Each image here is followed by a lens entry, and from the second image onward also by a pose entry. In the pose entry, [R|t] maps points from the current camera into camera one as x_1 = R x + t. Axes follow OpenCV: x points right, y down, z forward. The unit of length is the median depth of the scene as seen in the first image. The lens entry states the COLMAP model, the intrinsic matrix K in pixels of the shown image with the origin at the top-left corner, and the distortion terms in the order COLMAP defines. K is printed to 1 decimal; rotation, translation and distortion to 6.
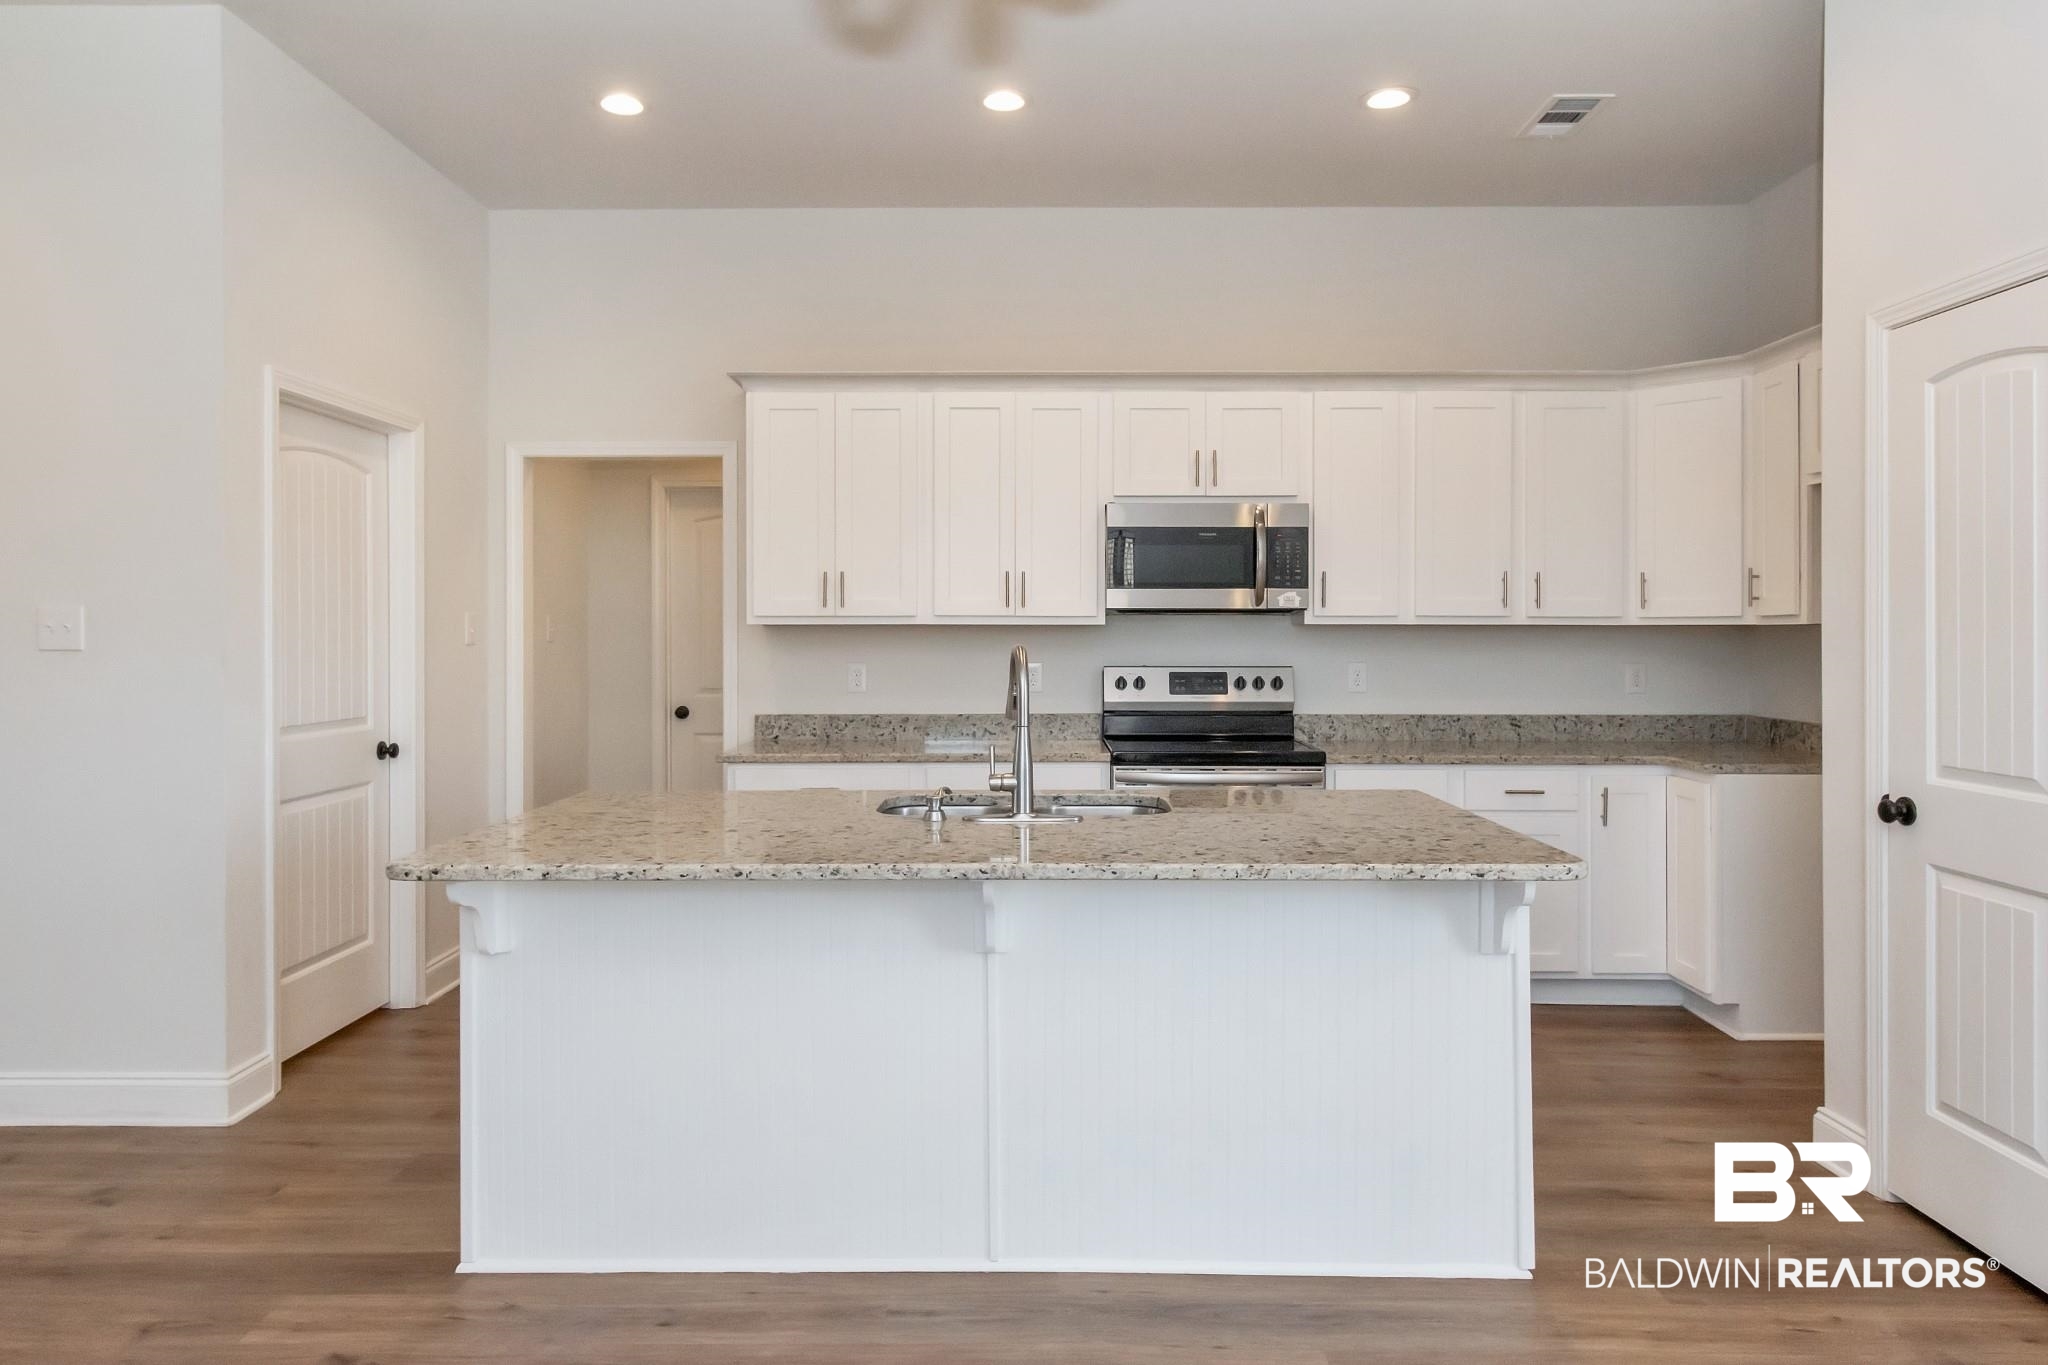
lens RADIAL K [[1292.3, 0, 1014.3], [0, 1292.3, 632.1], [0, 0, 1]] dist [0.001805, 0.001210]
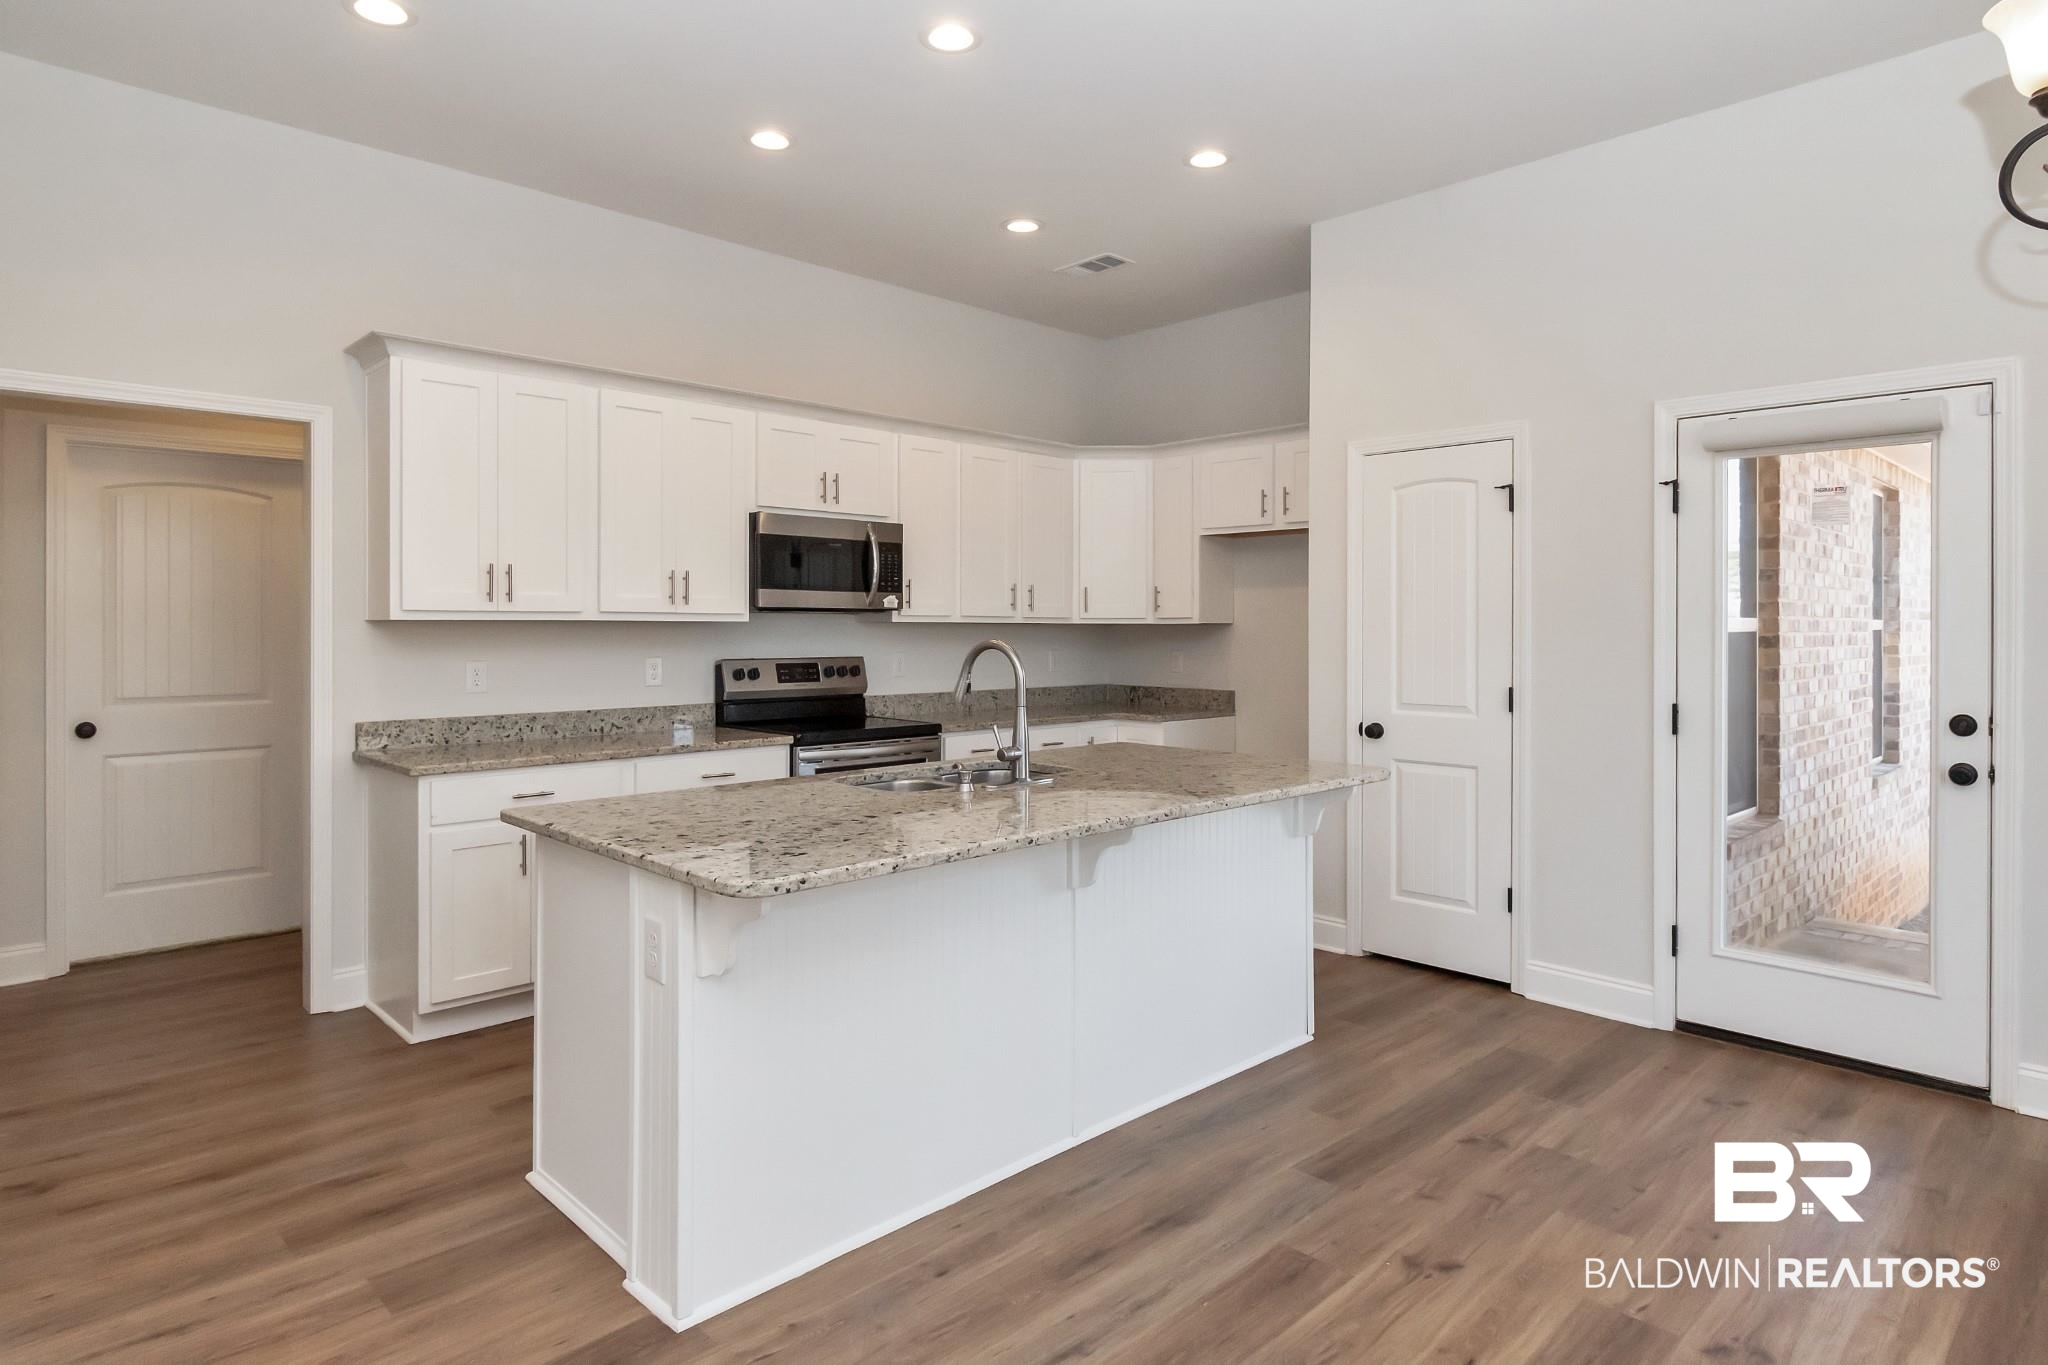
lens RADIAL K [[1150.3, 0, 1019.8], [0, 1150.3, 625.1], [0, 0, 1]] dist [0.001849, -0.001636]
pose [[0.707615, 0.002364, 0.706594, -0.463717], [-0.000927, 0.999997, -0.002417, -0.000596], [-0.706597, 0.001055, 0.707615, 0.142589]]
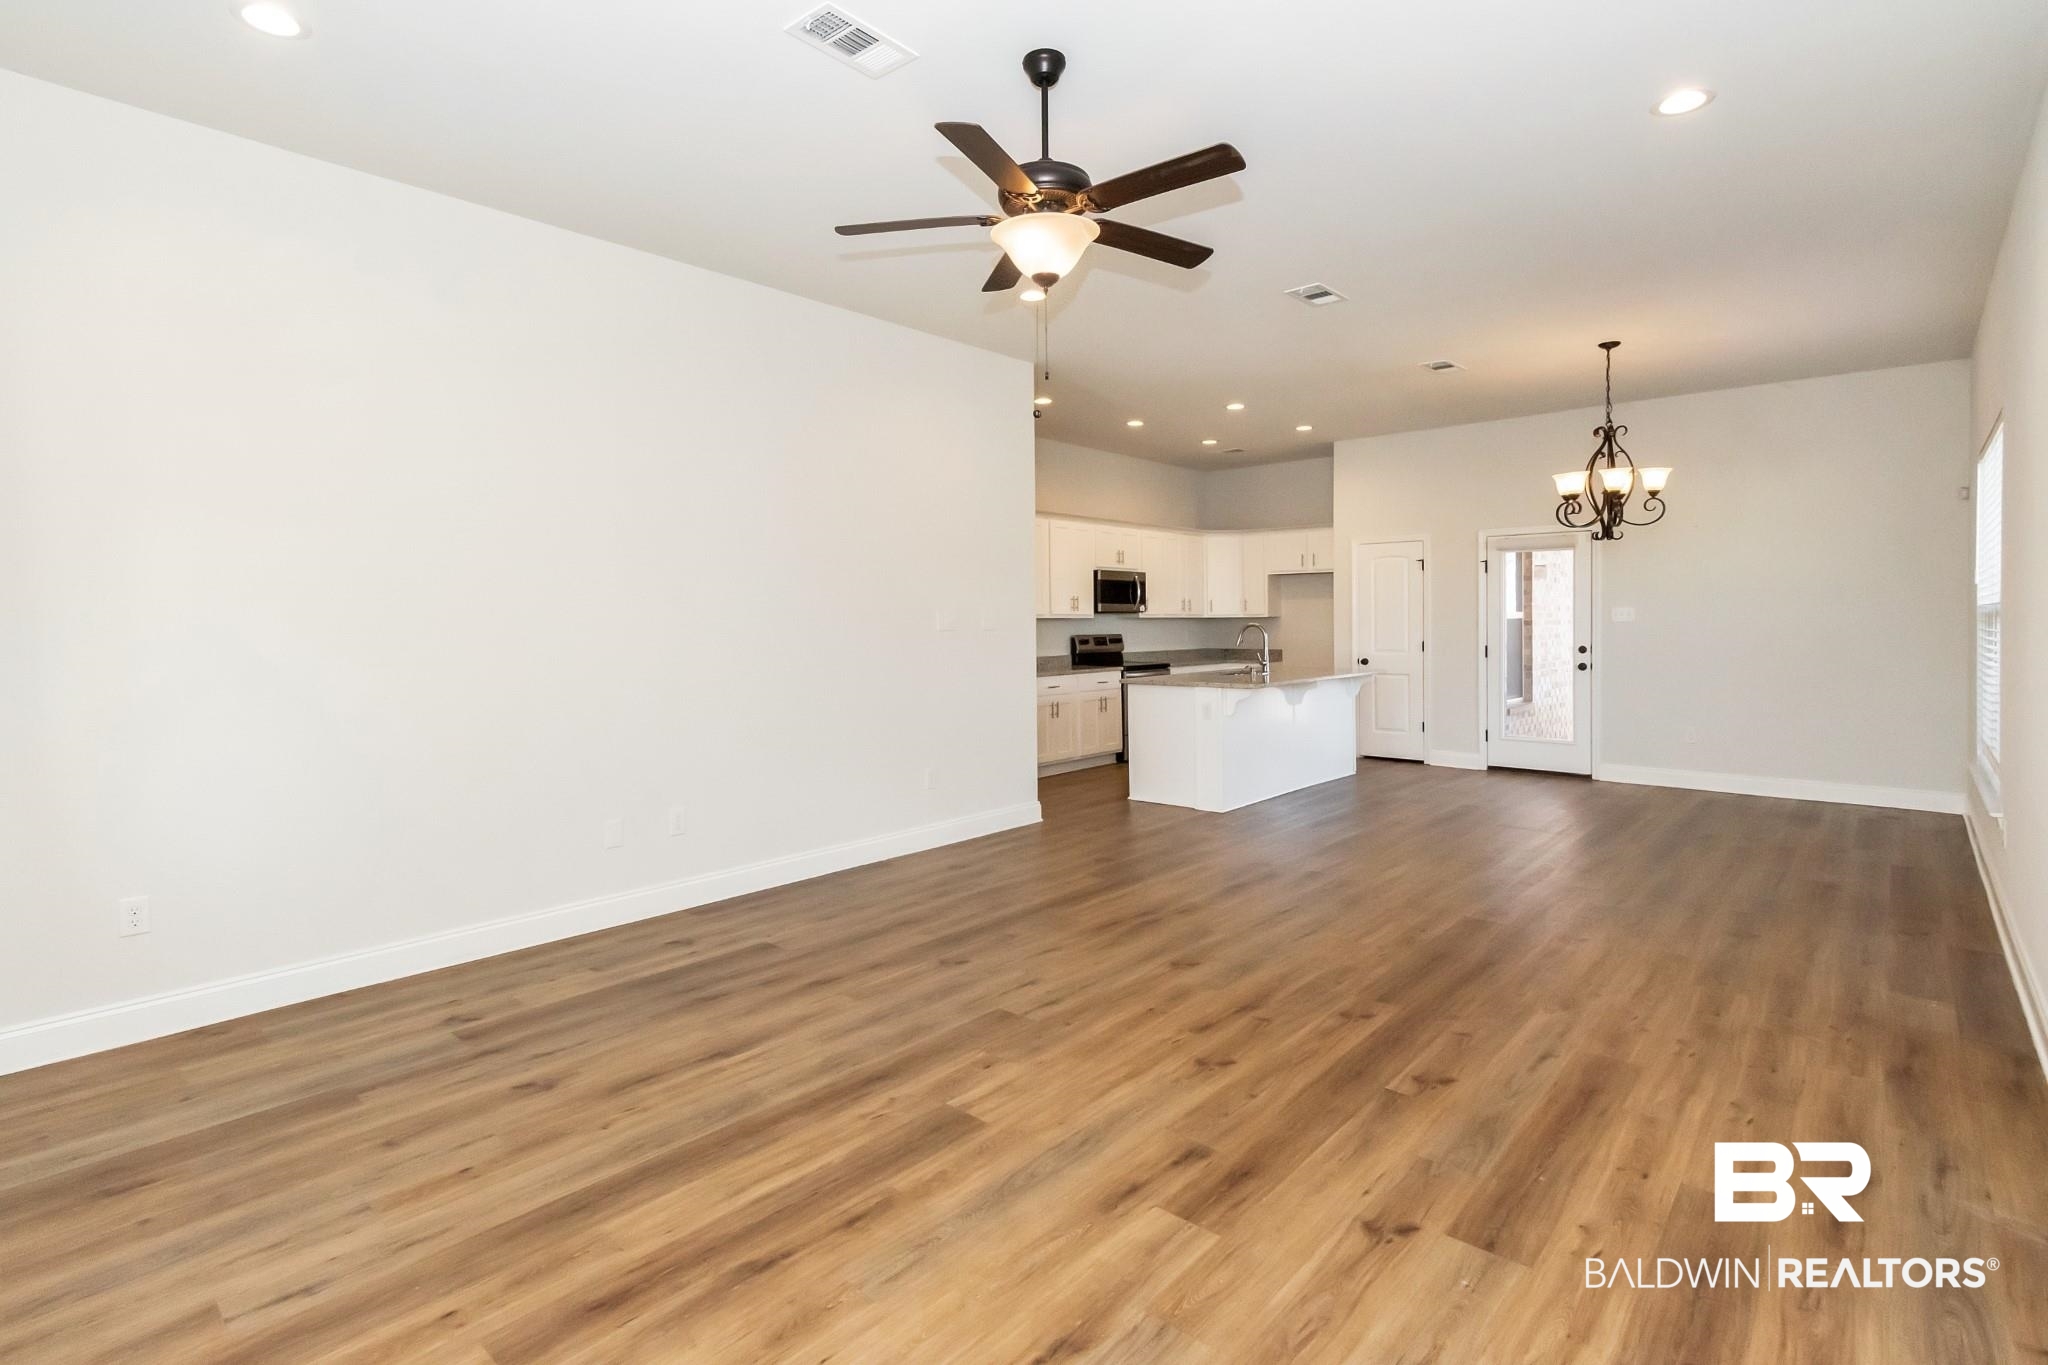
lens RADIAL K [[993.7, 0, 1022.4], [0, 993.7, 633.5], [0, 0, 1]] dist [-0.001064, -0.000436]
pose [[0.651181, -0.013570, 0.758801, -1.489975], [0.009556, 0.999907, 0.009682, 0.004164], [-0.758862, 0.000947, 0.651251, -0.147535]]
